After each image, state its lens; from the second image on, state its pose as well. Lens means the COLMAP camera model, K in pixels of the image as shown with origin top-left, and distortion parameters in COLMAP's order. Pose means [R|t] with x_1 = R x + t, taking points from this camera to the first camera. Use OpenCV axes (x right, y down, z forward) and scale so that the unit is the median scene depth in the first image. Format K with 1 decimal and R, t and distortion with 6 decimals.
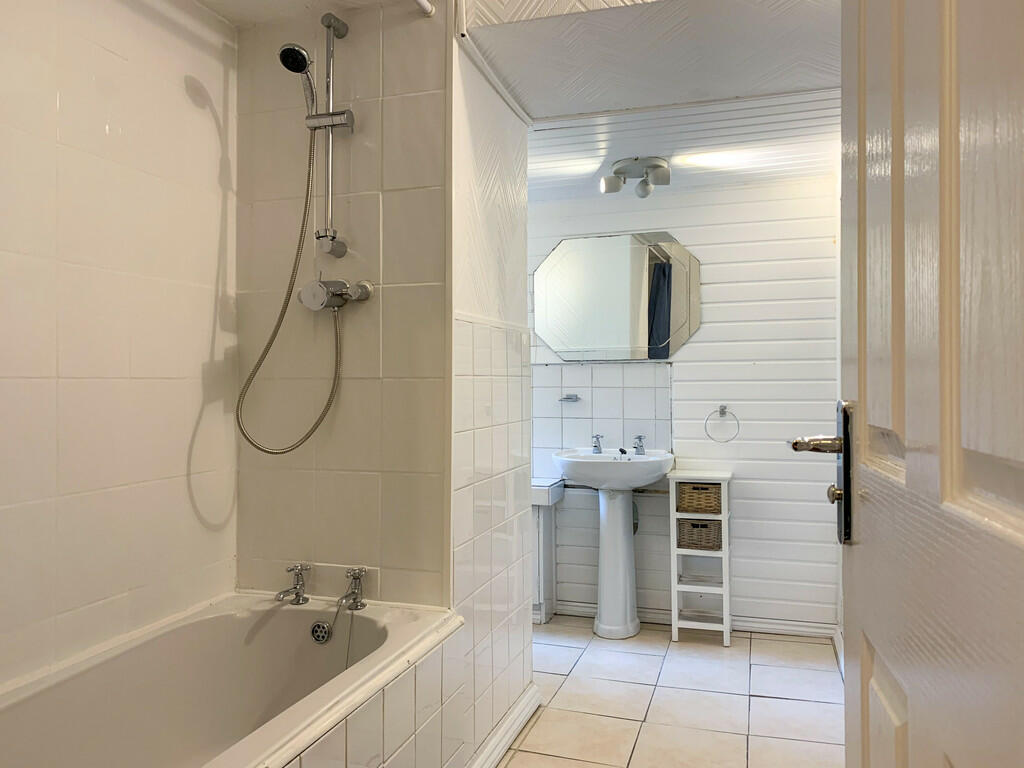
lens RADIAL K [[779.3, 0, 510.4], [0, 779.3, 382.4], [0, 0, 1]] dist [0.016619, 0.005441]
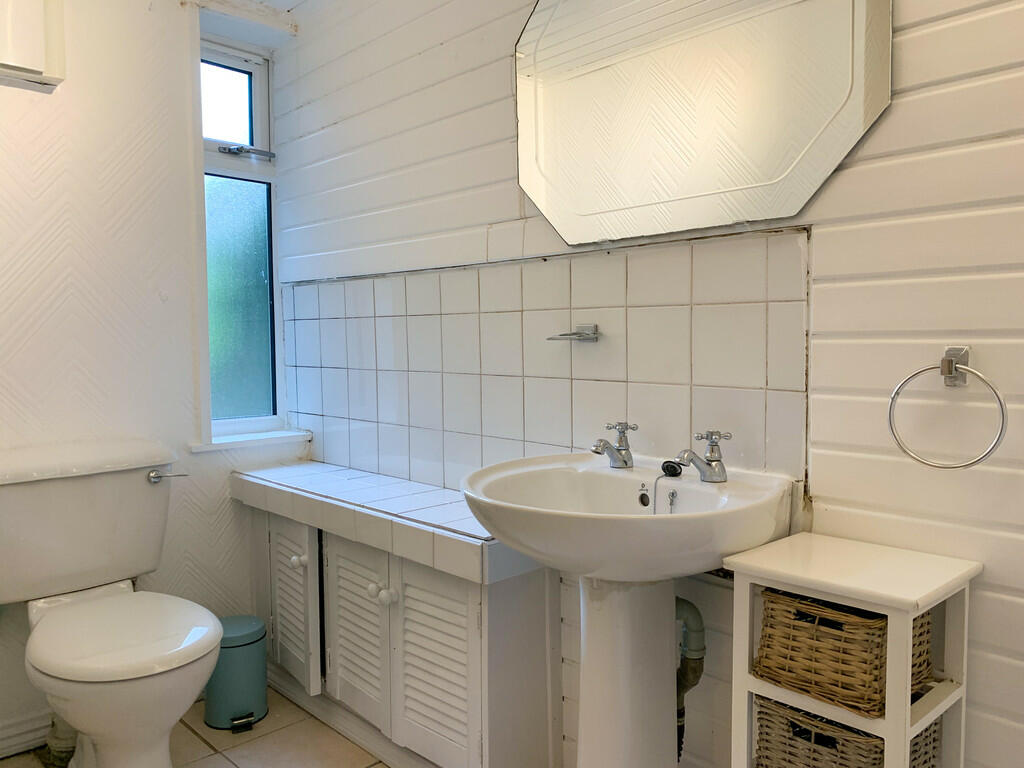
lens RADIAL K [[817.3, 0, 511.8], [0, 817.3, 392.5], [0, 0, 1]] dist [0.008902, -0.001668]
pose [[0.872717, 0.023021, -0.487684, 0.277911], [0.017906, 0.996706, 0.079093, 0.017150], [0.487898, -0.077758, 0.869430, 0.629873]]
